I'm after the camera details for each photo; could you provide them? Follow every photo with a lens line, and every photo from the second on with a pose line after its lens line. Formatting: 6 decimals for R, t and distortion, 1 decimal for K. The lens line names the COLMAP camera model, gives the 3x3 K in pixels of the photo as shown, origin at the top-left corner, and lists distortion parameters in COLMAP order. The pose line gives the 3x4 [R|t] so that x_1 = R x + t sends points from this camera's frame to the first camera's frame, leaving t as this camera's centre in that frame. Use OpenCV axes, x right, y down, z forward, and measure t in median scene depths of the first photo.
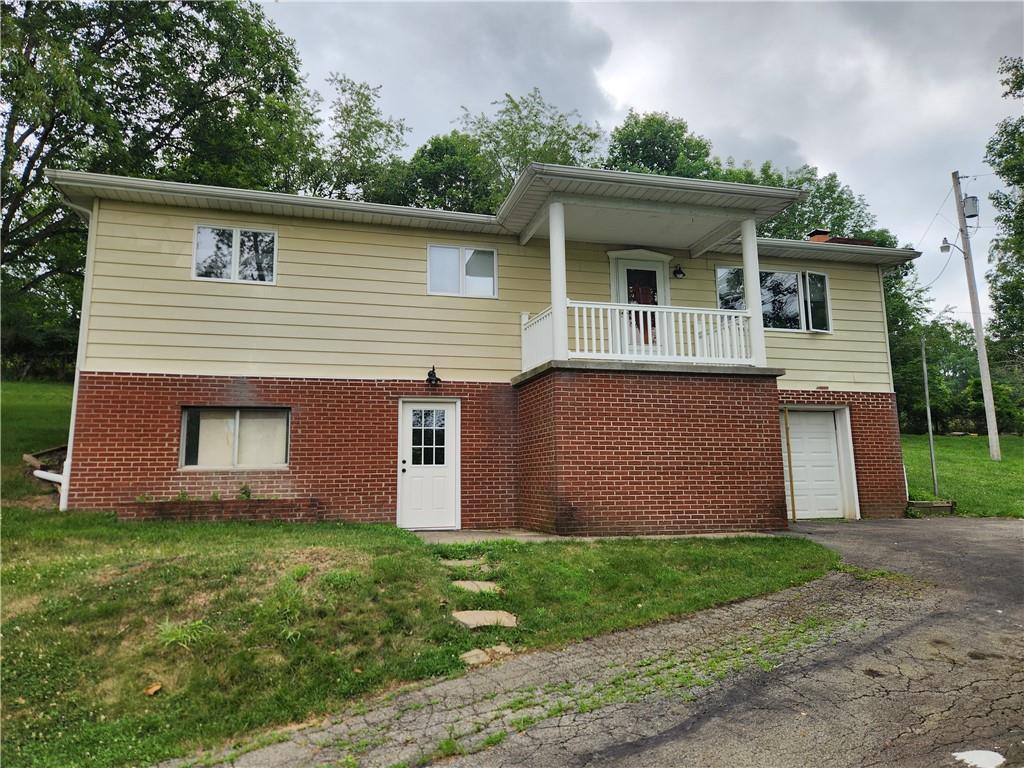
lens RADIAL K [[714.0, 0, 512.0], [0, 714.0, 384.0], [0, 0, 1]] dist [0.000538, 0.000090]
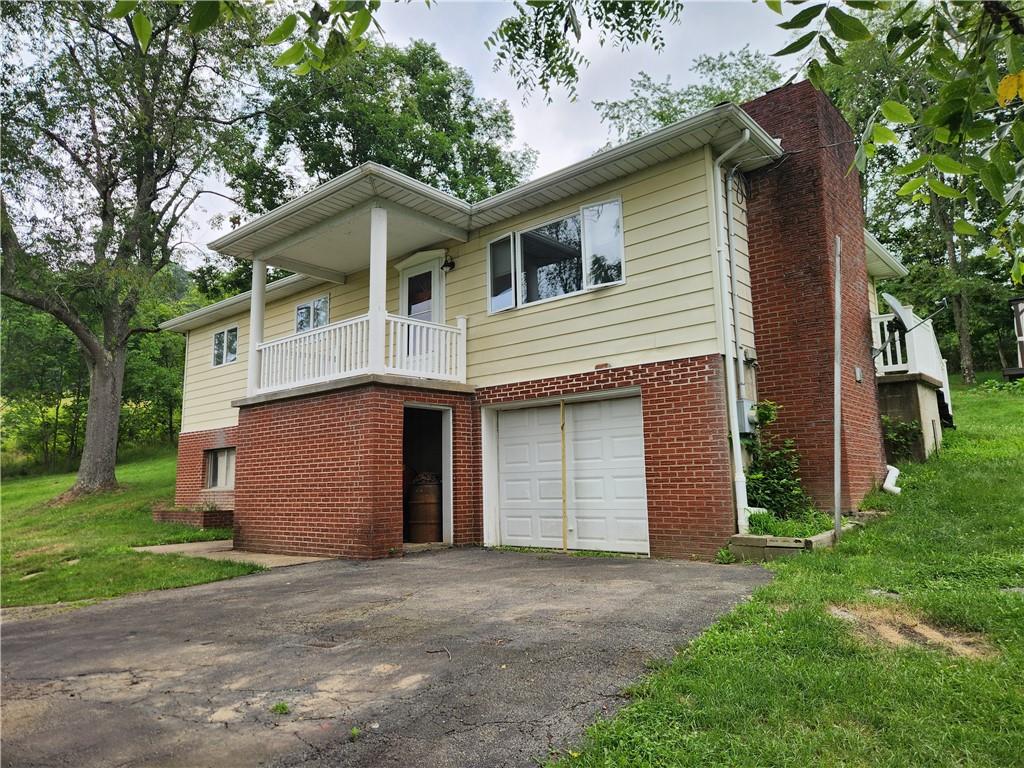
lens RADIAL K [[679.1, 0, 512.0], [0, 679.1, 384.0], [0, 0, 1]] dist [0.001547, 0.000082]
pose [[0.584467, -0.124607, -0.801793, 0.949852], [0.129293, 0.989815, -0.059580, 0.053069], [0.801051, -0.068844, 0.594625, 0.549937]]
